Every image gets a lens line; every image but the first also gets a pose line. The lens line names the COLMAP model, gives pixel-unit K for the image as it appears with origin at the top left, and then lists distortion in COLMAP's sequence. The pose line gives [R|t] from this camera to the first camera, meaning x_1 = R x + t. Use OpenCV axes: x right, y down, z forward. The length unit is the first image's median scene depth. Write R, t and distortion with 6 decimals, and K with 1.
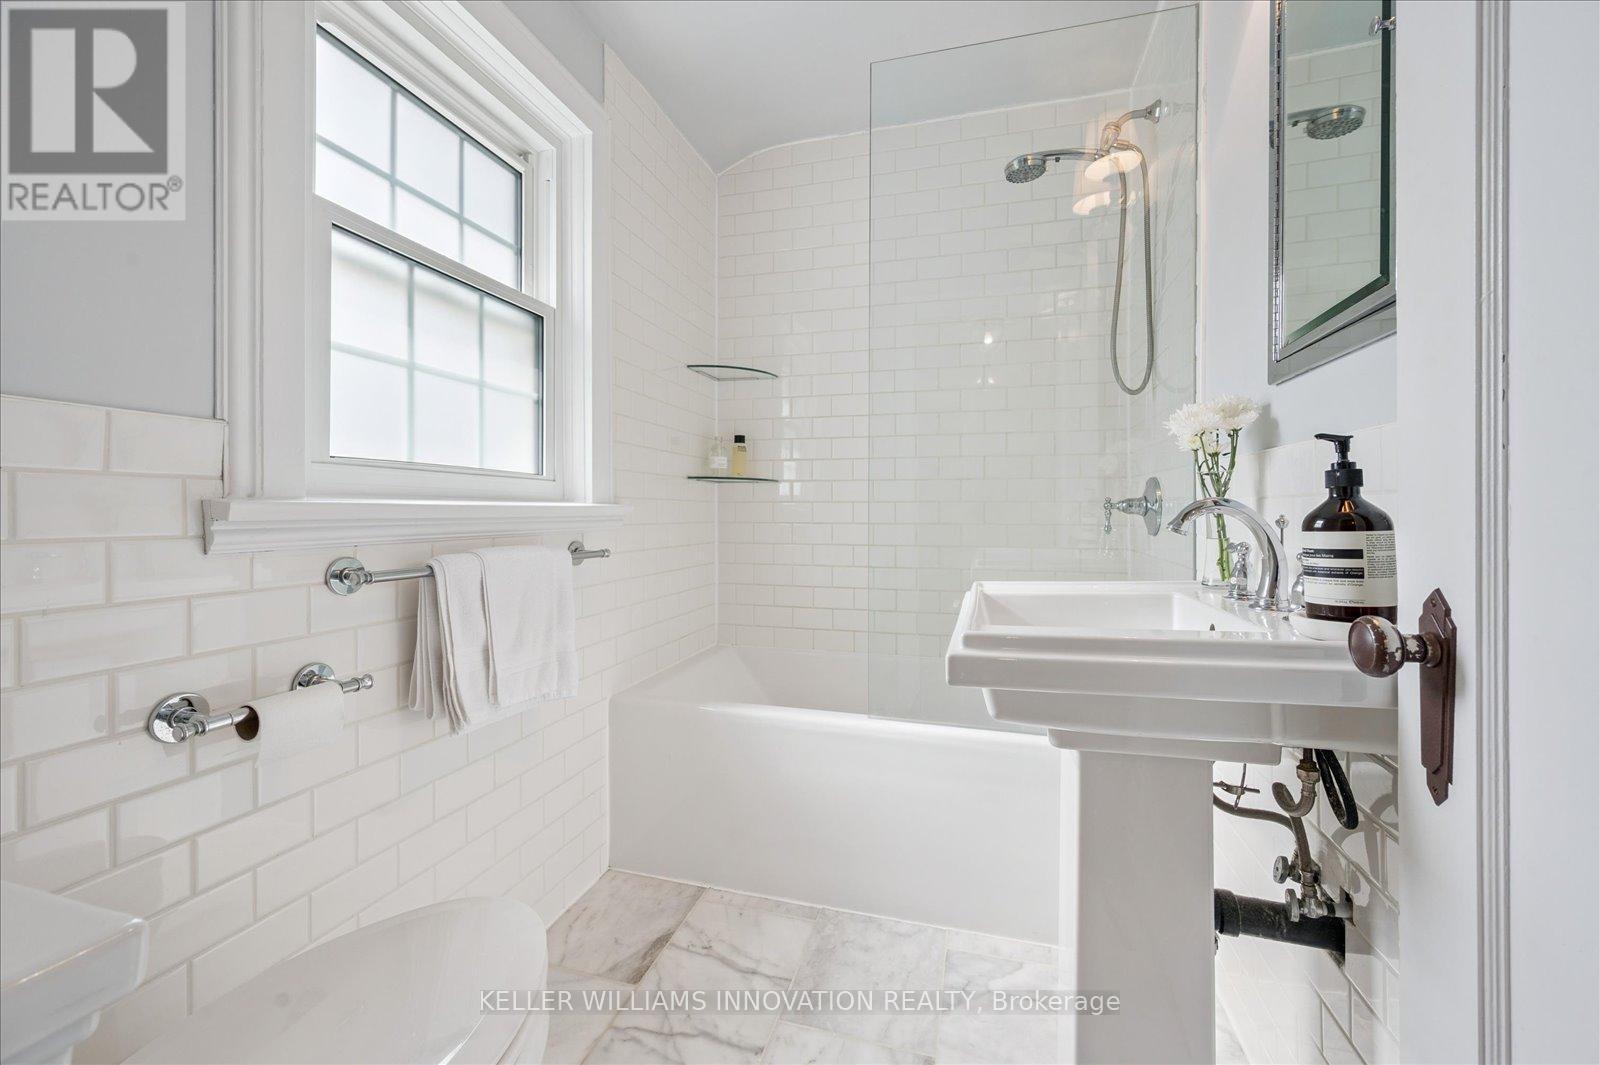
lens RADIAL K [[643.0, 0, 799.3], [0, 643.0, 537.4], [0, 0, 1]] dist [-0.000892, -0.000146]
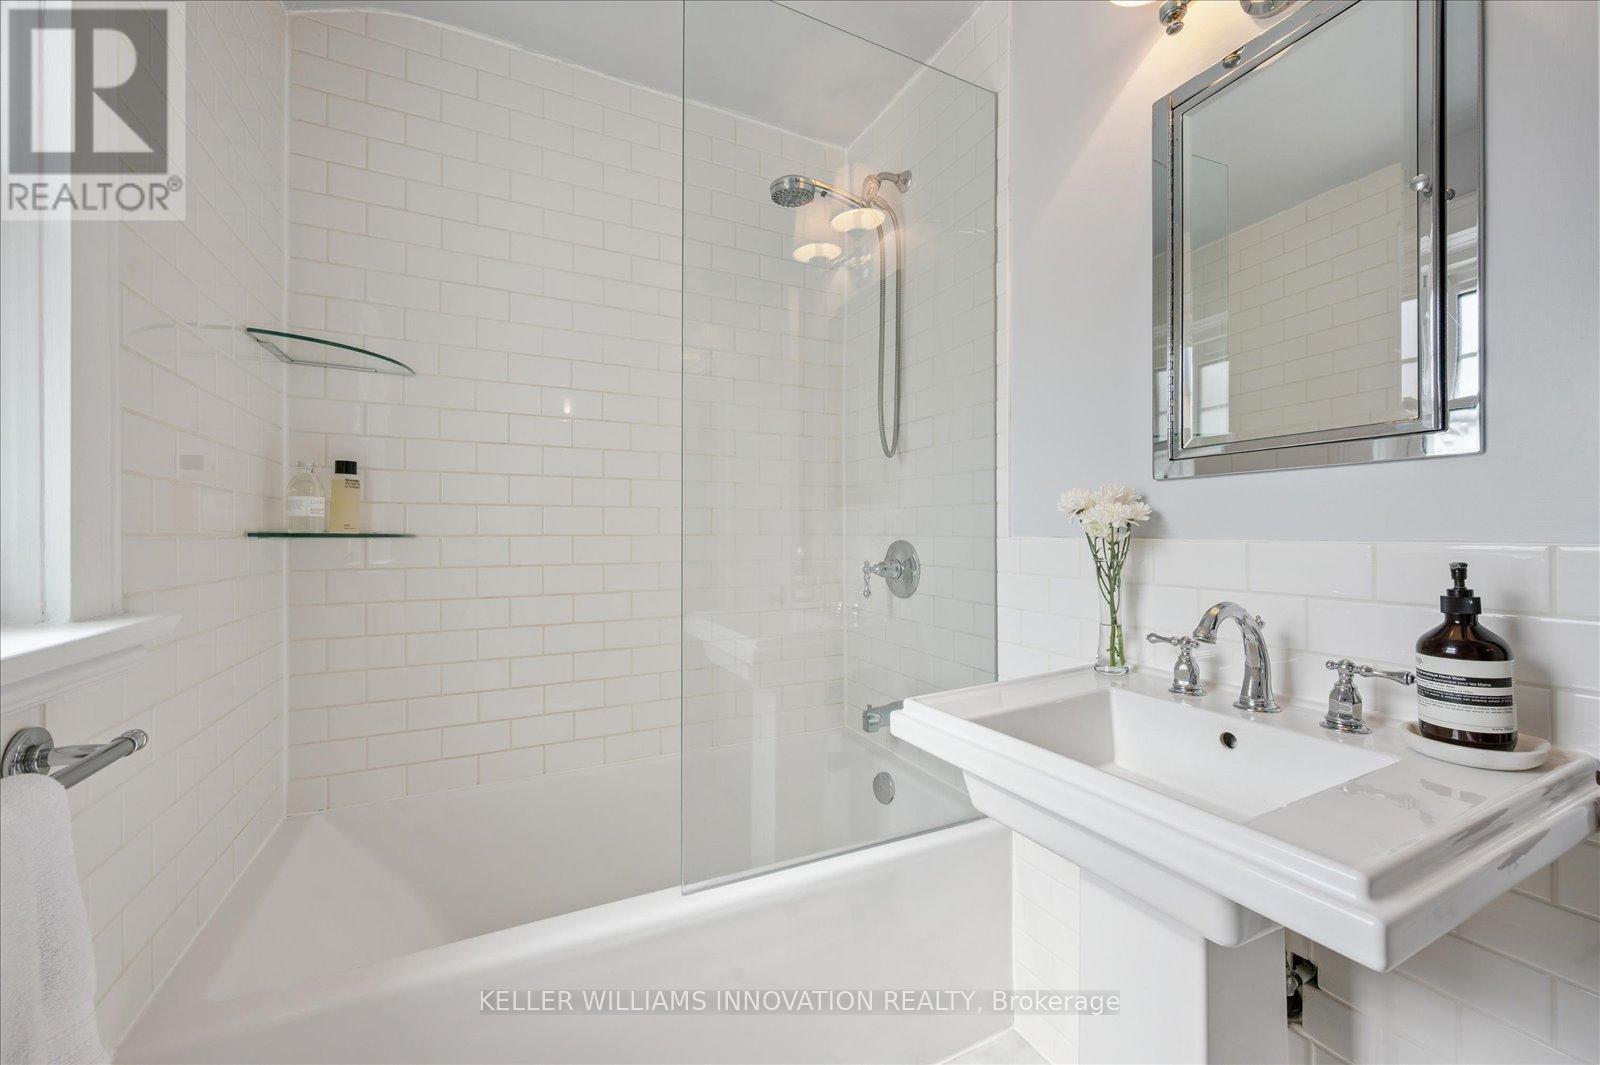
lens RADIAL K [[643.0, 0, 799.3], [0, 643.0, 537.4], [0, 0, 1]] dist [-0.000892, -0.000146]
pose [[0.737157, -0.008919, 0.675662, -0.256108], [0.031485, 0.999280, -0.021159, -0.084659], [-0.674987, 0.036871, 0.736907, 0.379744]]
